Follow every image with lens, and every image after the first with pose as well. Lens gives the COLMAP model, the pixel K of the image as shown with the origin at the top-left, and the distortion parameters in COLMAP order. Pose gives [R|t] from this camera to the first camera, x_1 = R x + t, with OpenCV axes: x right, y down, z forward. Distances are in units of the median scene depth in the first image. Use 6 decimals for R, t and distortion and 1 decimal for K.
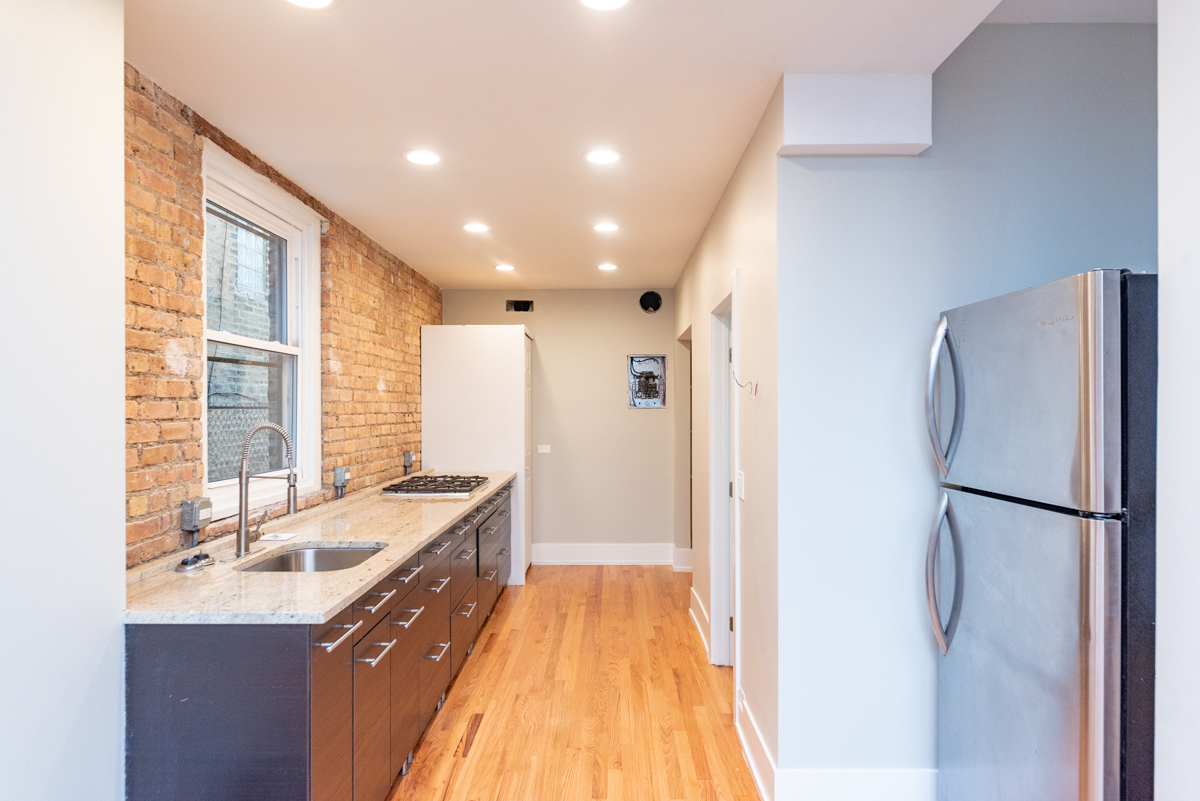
lens RADIAL K [[720.9, 0, 595.7], [0, 720.9, 401.7], [0, 0, 1]] dist [-0.001126, -0.000062]
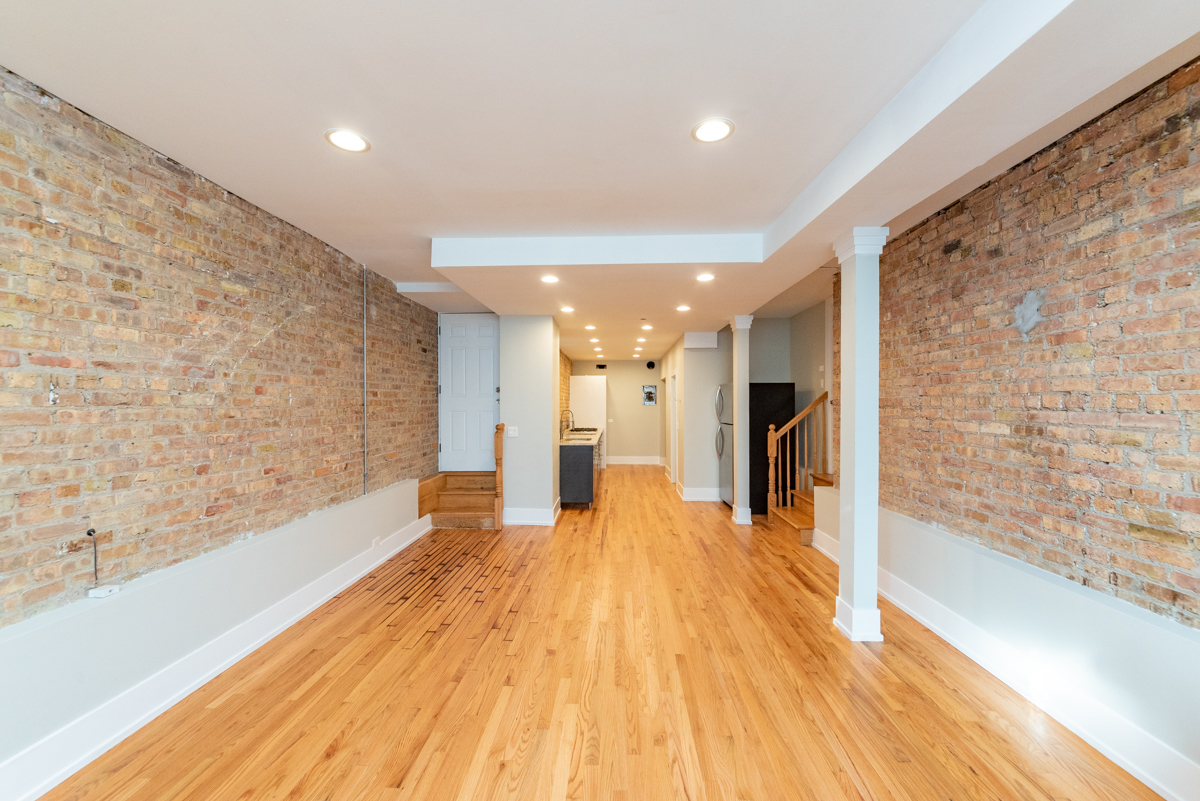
lens RADIAL K [[444.3, 0, 608.5], [0, 444.3, 402.3], [0, 0, 1]] dist [-0.000068, 0.000000]
pose [[0.999973, -0.002427, -0.006873, -0.071962], [0.002451, 0.999991, 0.003534, -0.008212], [0.006864, -0.003551, 0.999970, -0.667680]]
